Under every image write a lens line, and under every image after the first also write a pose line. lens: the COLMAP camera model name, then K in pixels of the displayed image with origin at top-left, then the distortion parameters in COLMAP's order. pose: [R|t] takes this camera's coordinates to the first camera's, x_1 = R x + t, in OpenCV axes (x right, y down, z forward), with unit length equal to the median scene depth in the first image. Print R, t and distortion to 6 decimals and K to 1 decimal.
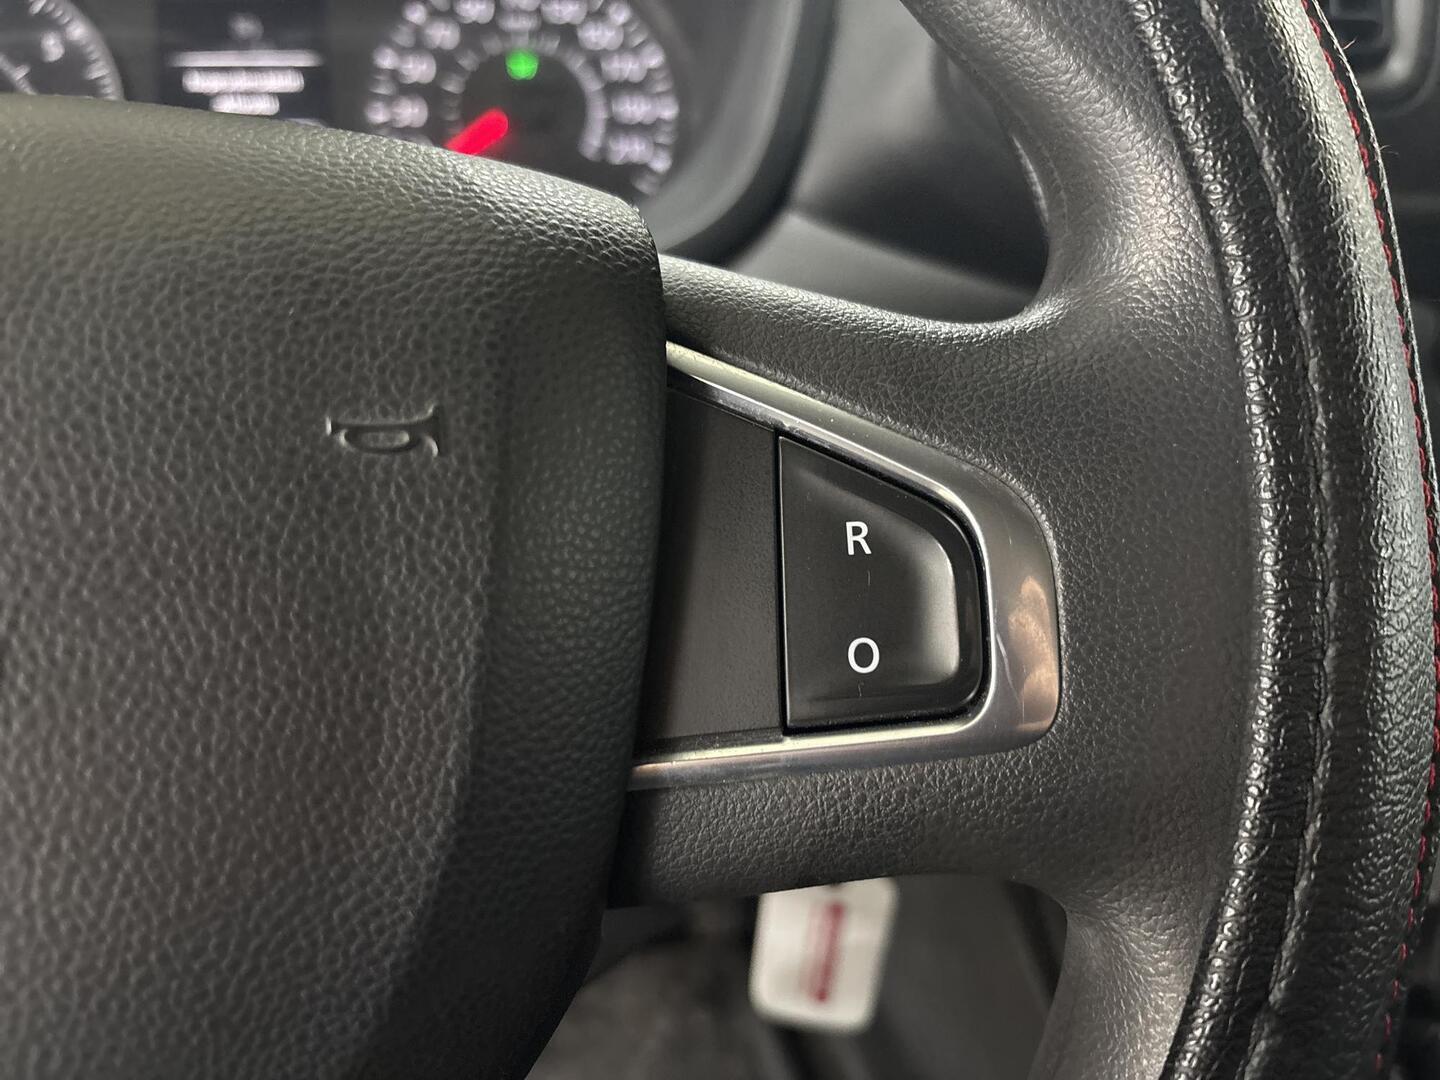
lens RADIAL K [[1090.6, 0, 715.9], [0, 1090.6, 532.1], [0, 0, 1]] dist [0.038558, -0.054767]
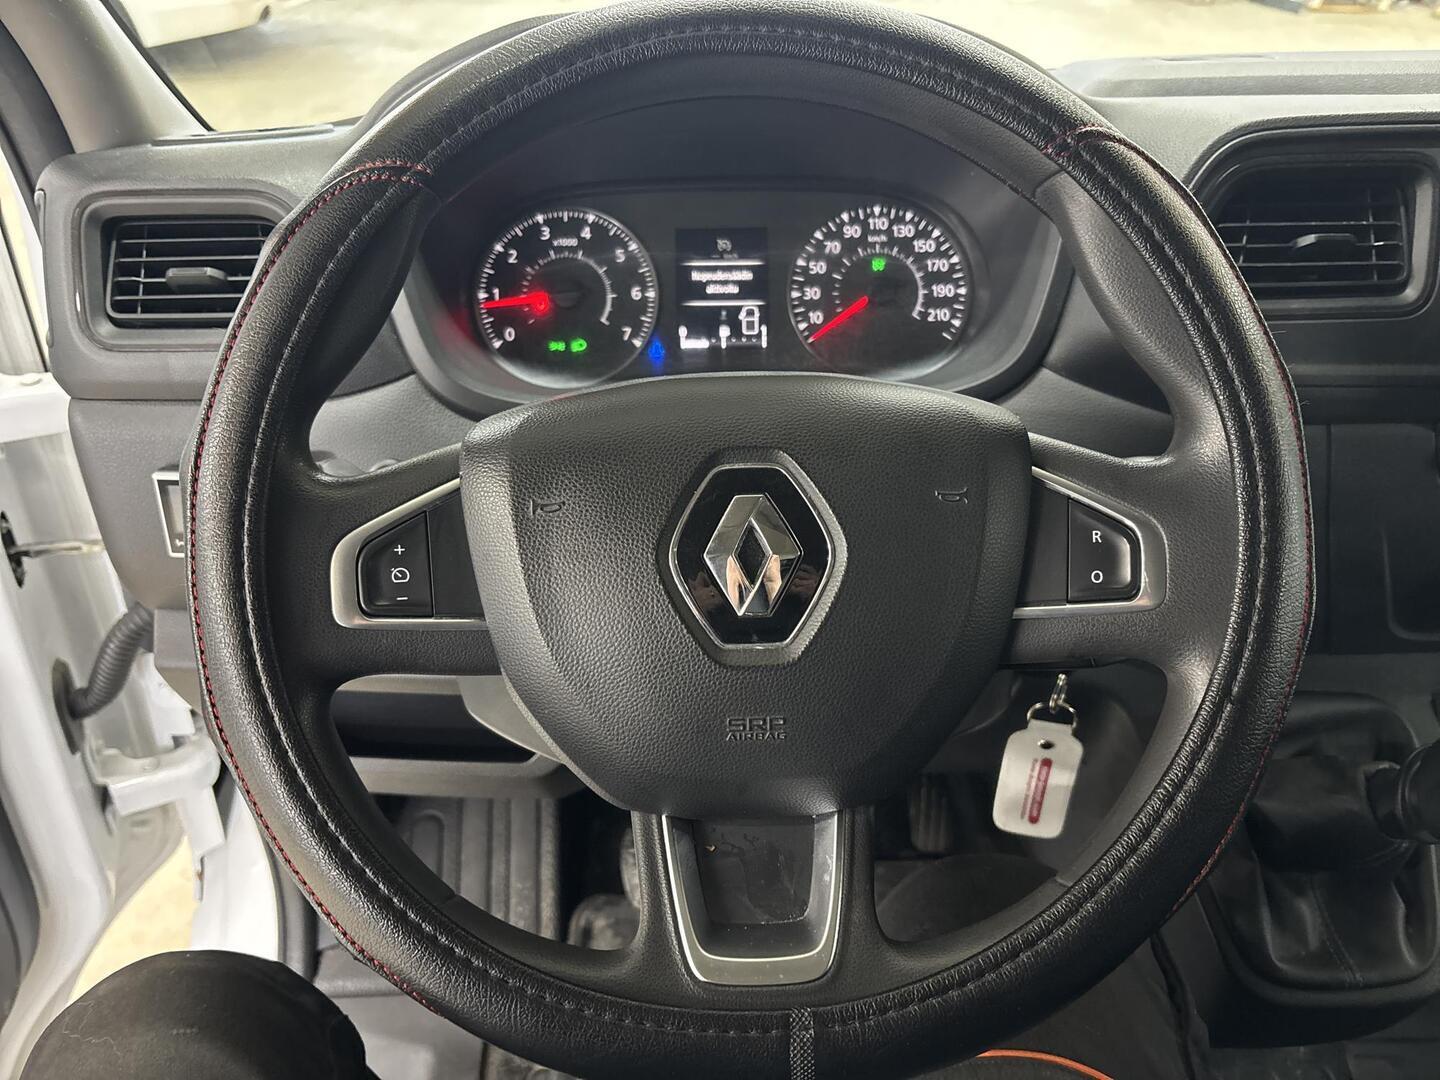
lens RADIAL K [[1090.6, 0, 715.5], [0, 1090.6, 550.9], [0, 0, 1]] dist [0.038558, -0.054767]
pose [[0.988015, 0.052035, -0.145323, -0.163679], [-0.053244, 0.998572, -0.004435, 0.040559], [0.144884, 0.012119, 0.989374, -0.743744]]
